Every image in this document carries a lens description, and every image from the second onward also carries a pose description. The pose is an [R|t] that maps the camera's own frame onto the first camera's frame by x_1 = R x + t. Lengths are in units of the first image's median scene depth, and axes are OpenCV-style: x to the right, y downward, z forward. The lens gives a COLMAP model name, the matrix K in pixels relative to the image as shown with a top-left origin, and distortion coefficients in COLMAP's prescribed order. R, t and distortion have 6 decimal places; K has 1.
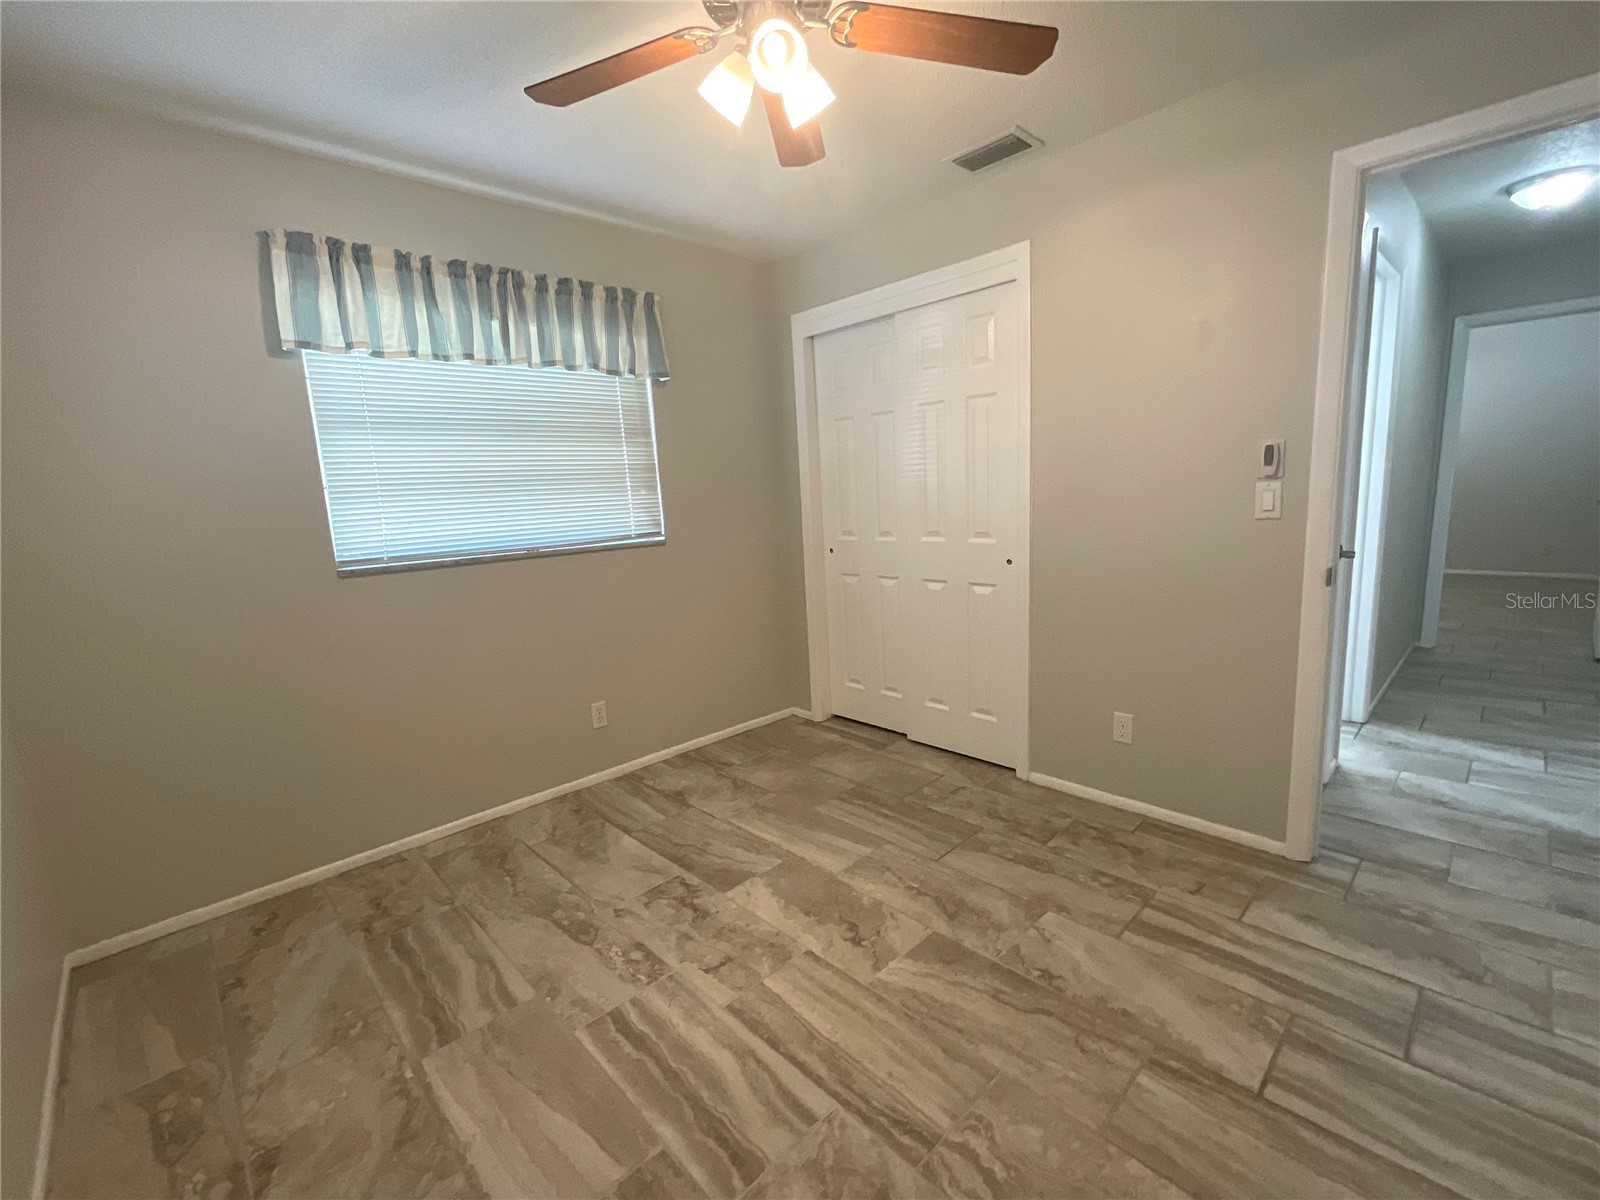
lens RADIAL K [[670.0, 0, 791.9], [0, 670.0, 613.3], [0, 0, 1]] dist [-0.003243, 0.003679]
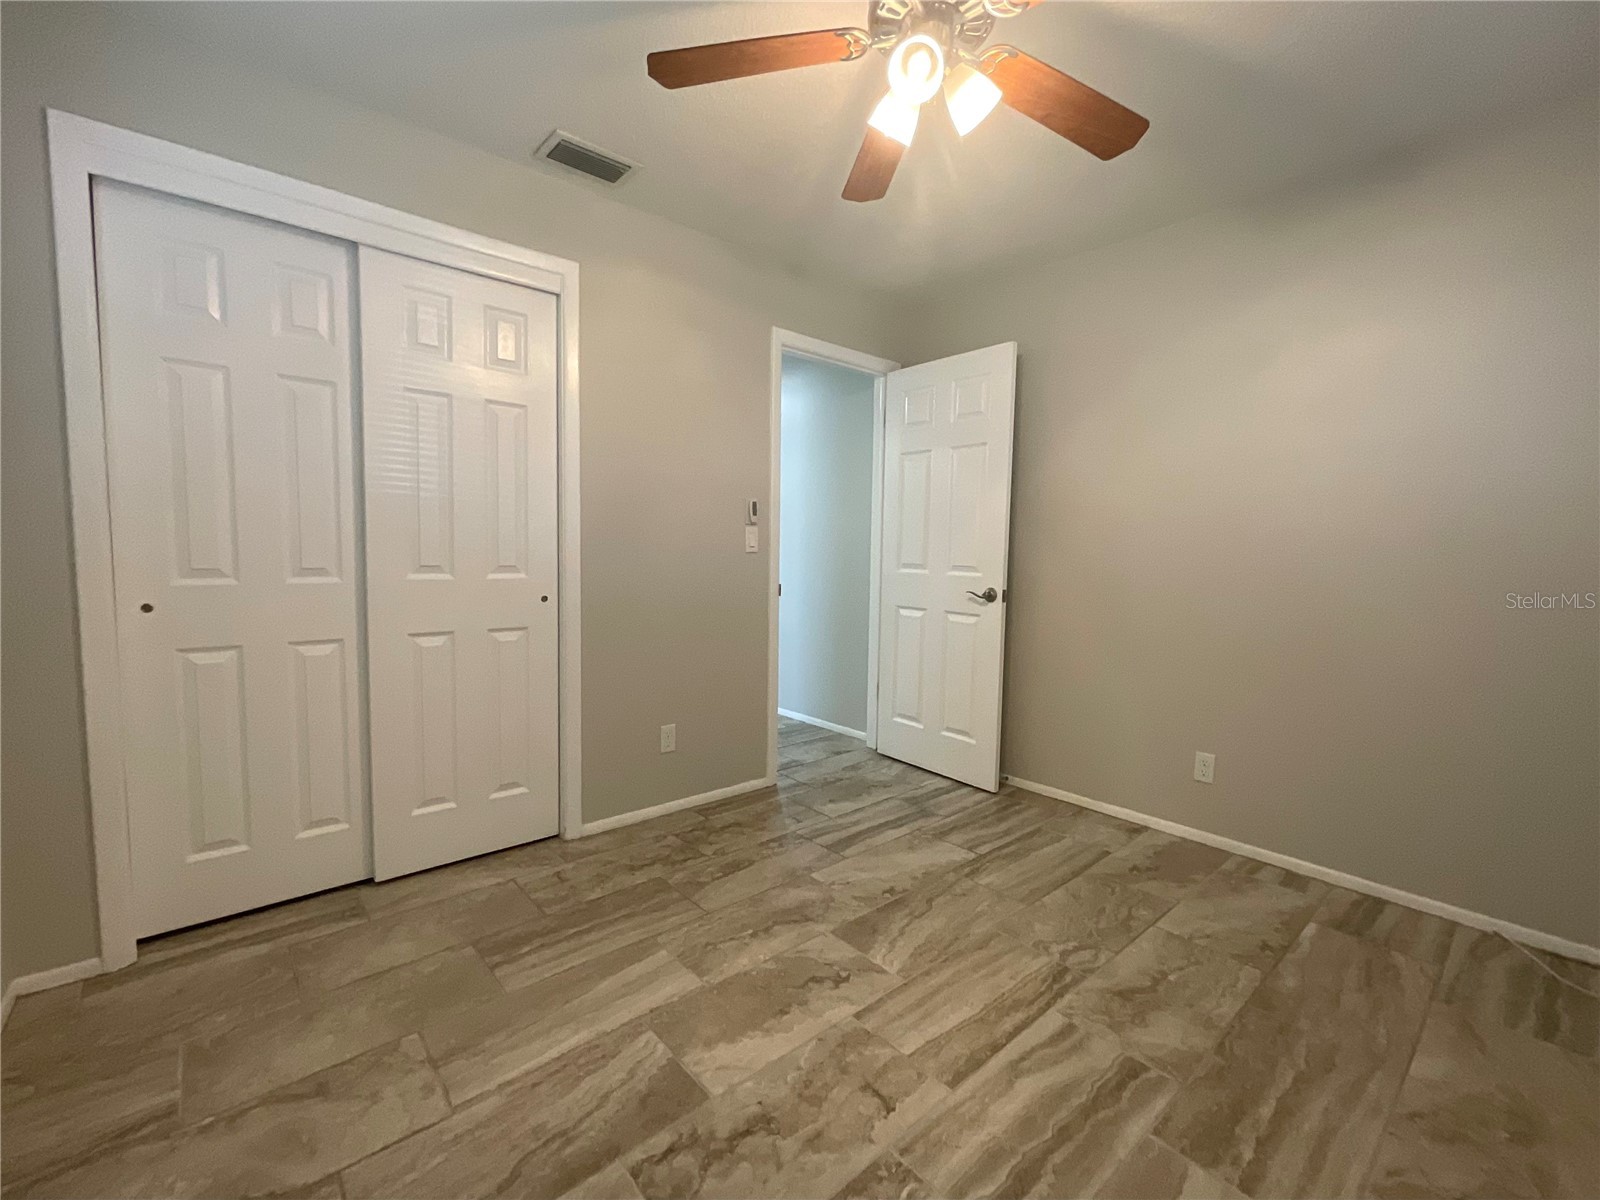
lens RADIAL K [[670.0, 0, 807.3], [0, 670.0, 614.0], [0, 0, 1]] dist [-0.003243, 0.003679]
pose [[0.057331, -0.047401, 0.997229, -0.732454], [0.162123, 0.986056, 0.037549, -0.046744], [-0.985104, 0.159521, 0.064217, 0.821853]]
